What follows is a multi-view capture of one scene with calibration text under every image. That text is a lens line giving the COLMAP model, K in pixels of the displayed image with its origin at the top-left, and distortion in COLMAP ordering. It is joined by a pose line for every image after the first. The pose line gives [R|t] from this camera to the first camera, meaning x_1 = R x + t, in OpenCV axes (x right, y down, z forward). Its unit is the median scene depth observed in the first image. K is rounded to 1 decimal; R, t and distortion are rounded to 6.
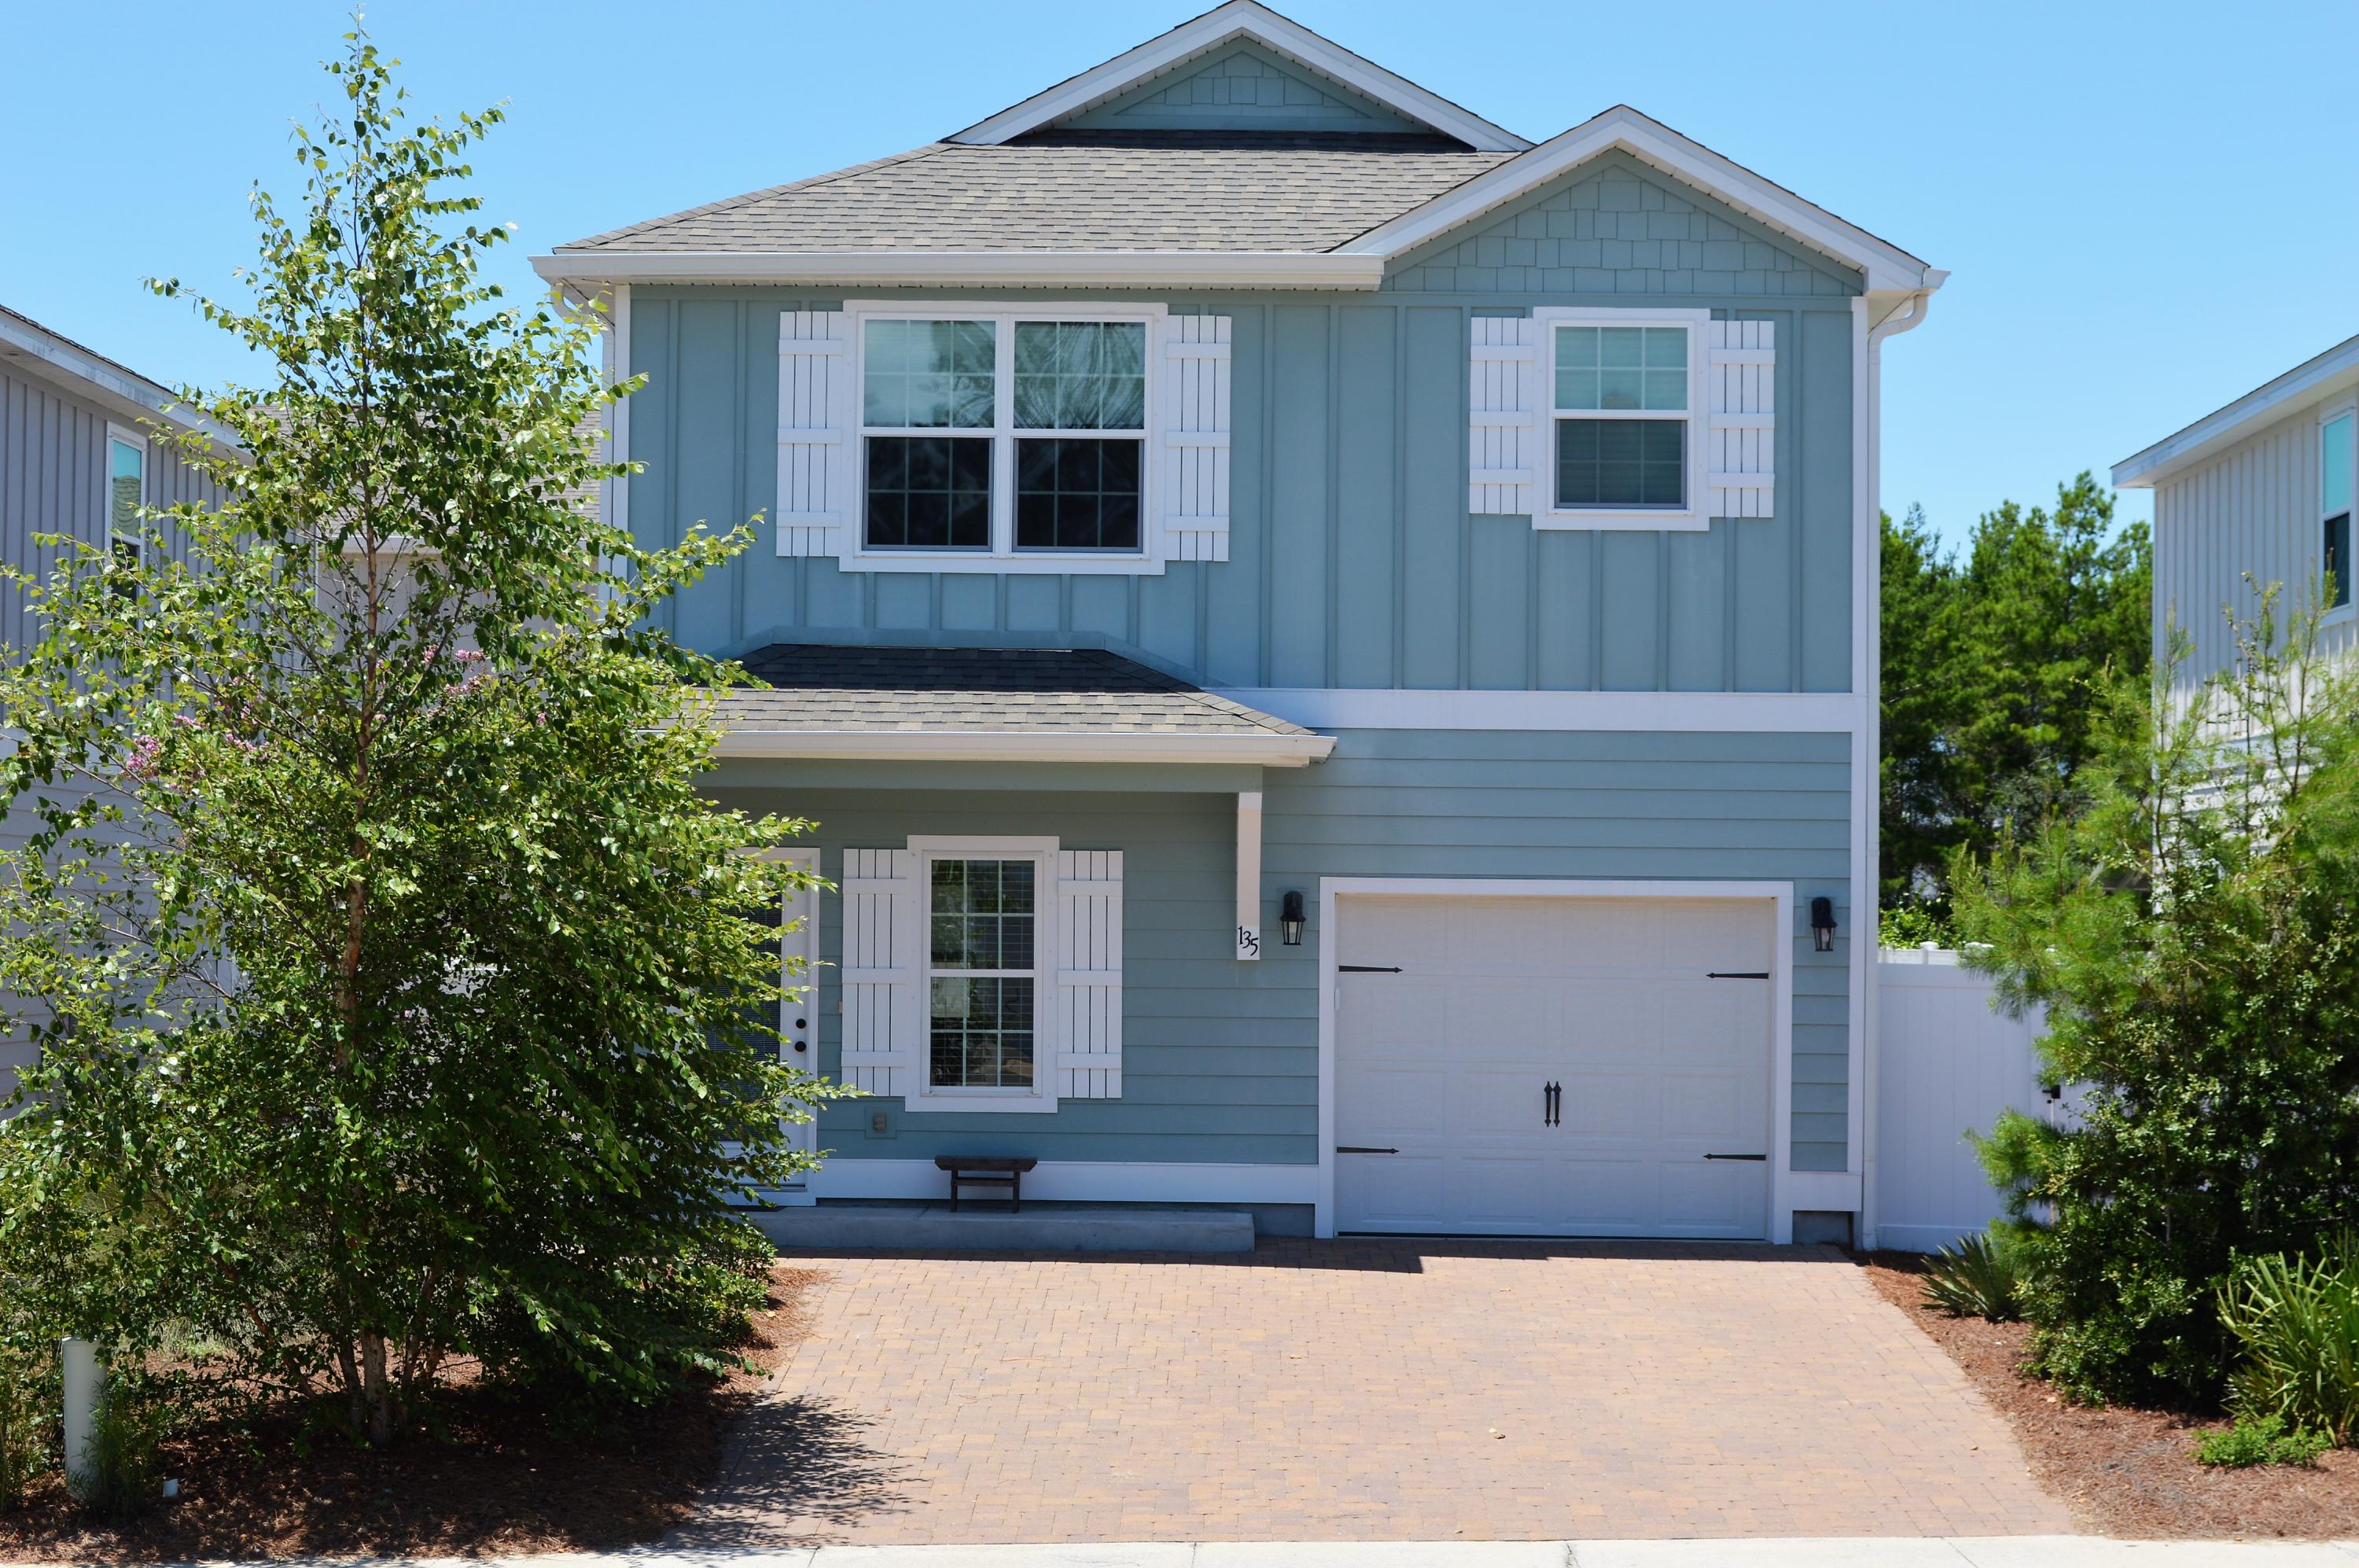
lens RADIAL K [[4132.0, 0, 1179.5], [0, 4132.0, 784.0], [0, 0, 1]] dist [-0.023410, 0.085606]
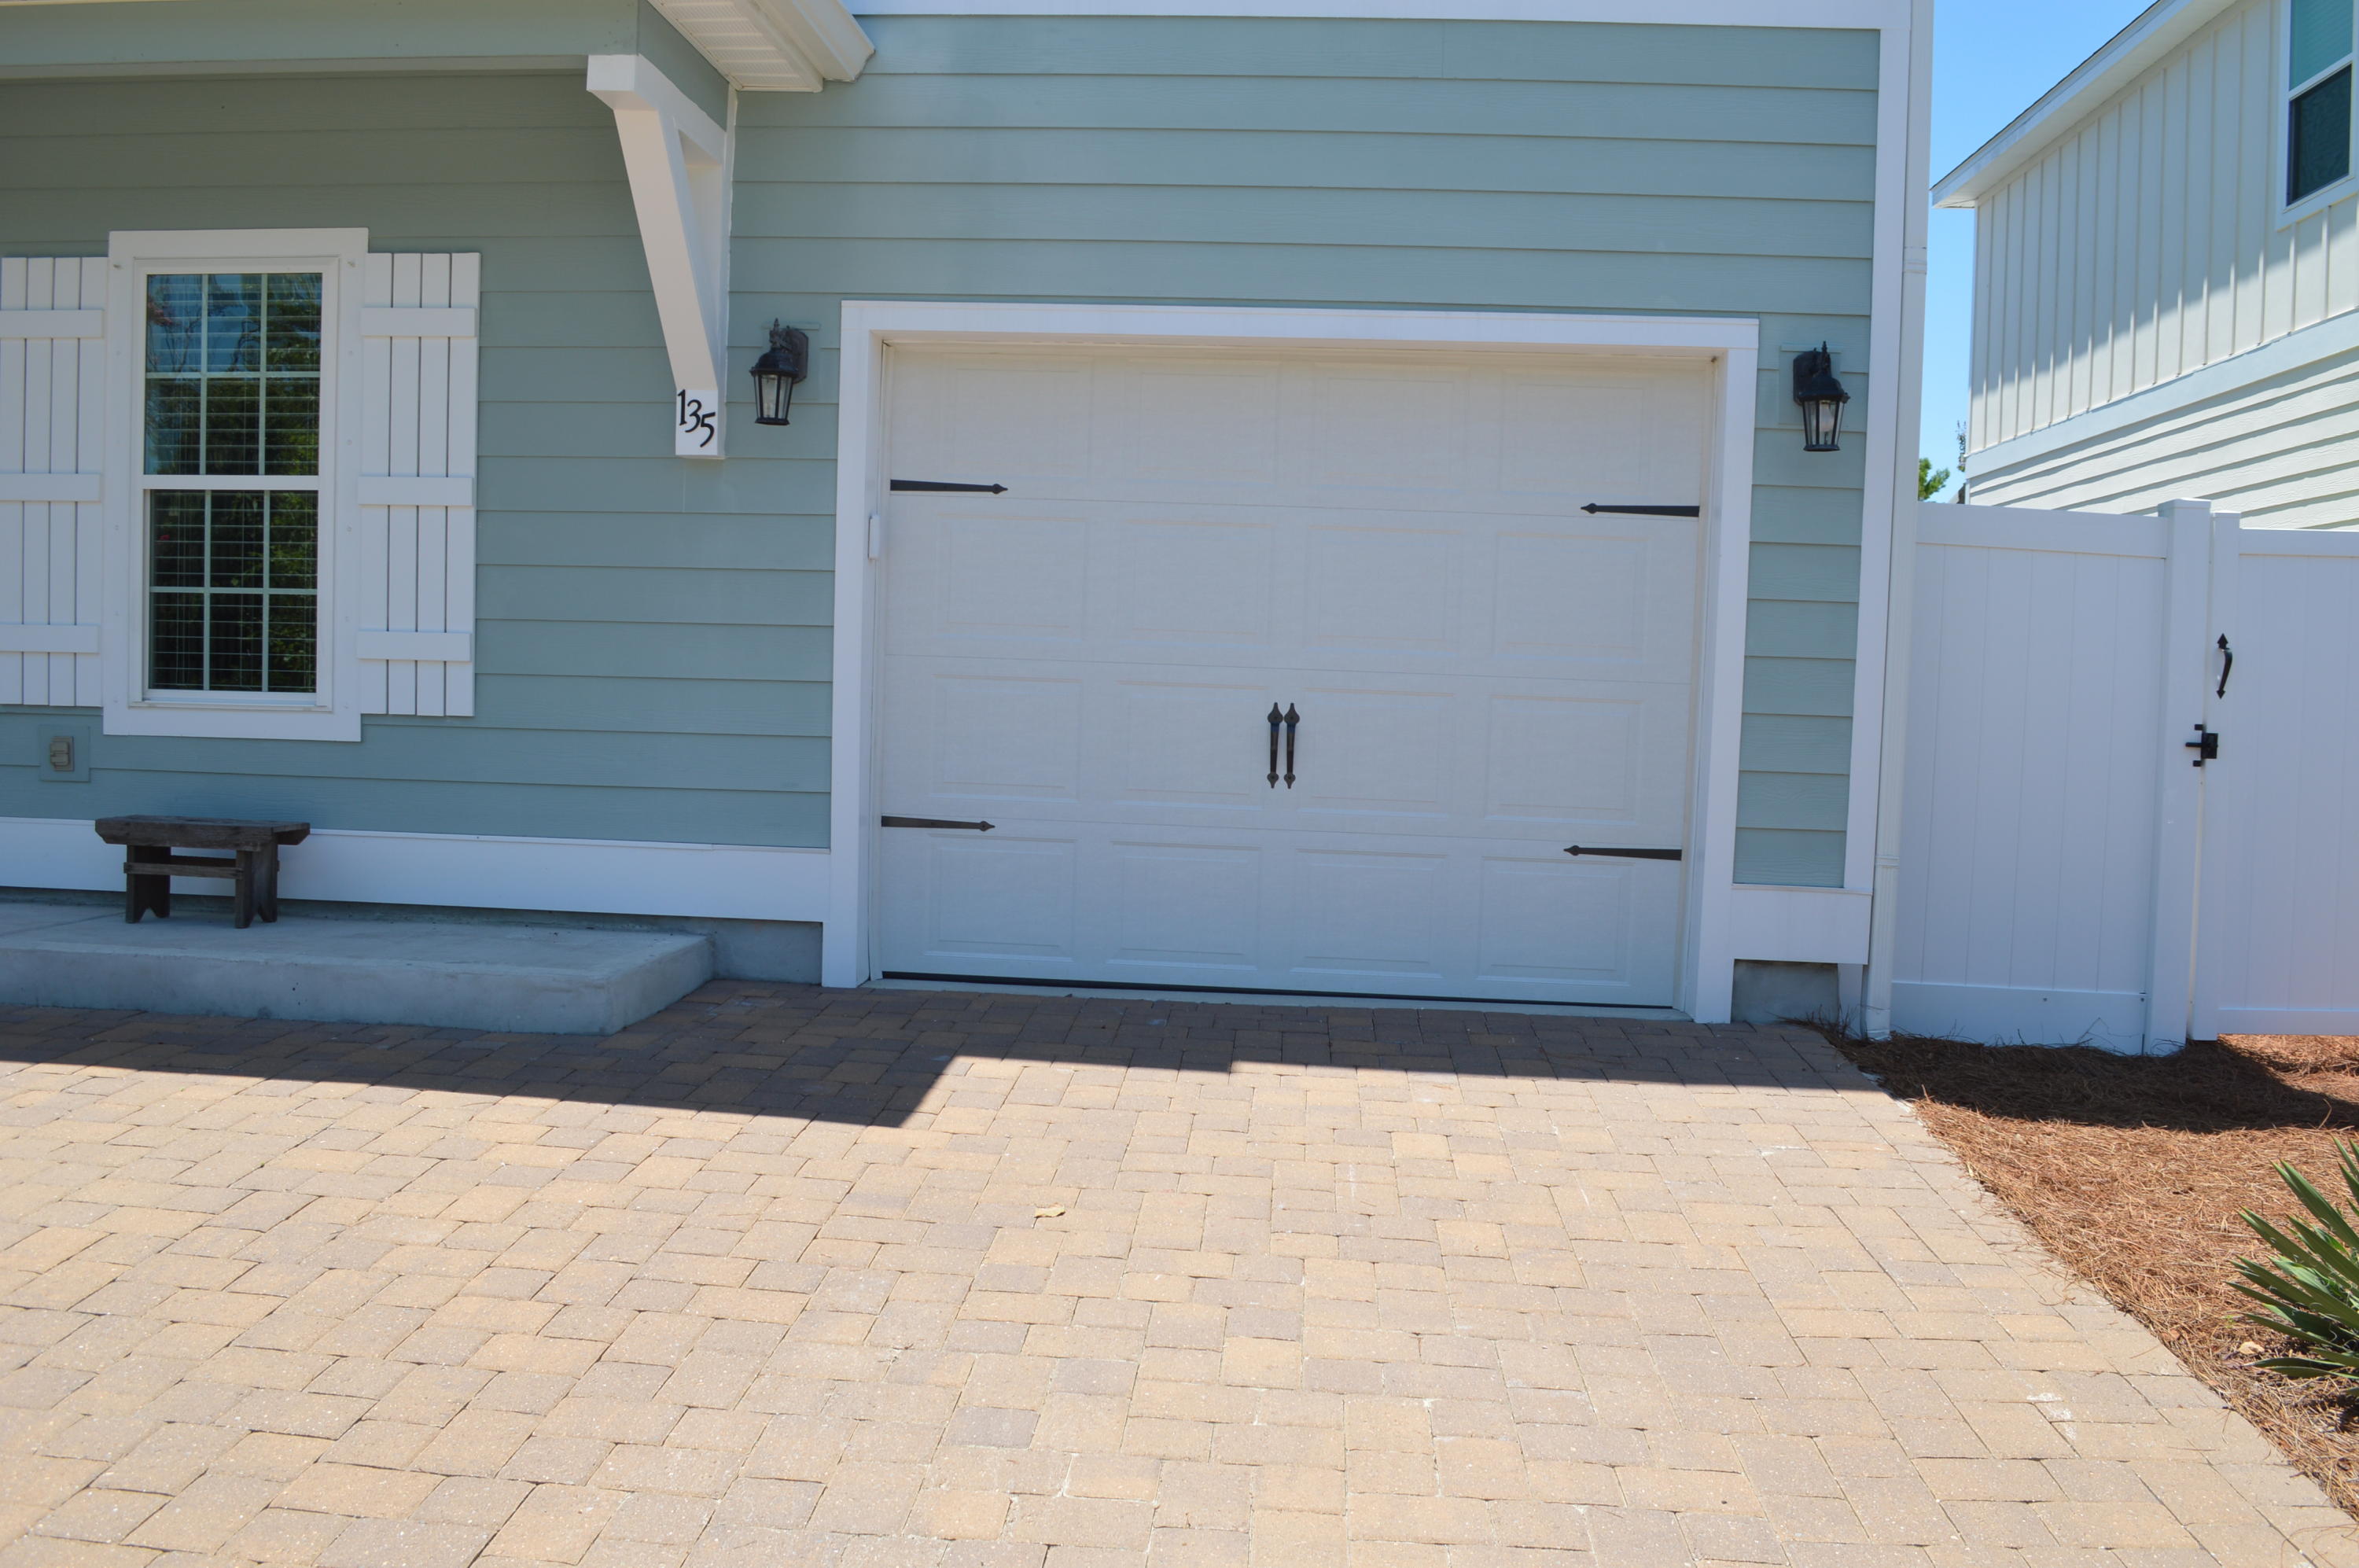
lens RADIAL K [[1876.1, 0, 1188.9], [0, 1876.1, 794.2], [0, 0, 1]] dist [-0.079534, 0.012534]
pose [[0.998608, 0.022917, -0.047500, 0.090541], [-0.018723, 0.996040, 0.086914, 0.063438], [0.049304, -0.085904, 0.995083, 0.763830]]
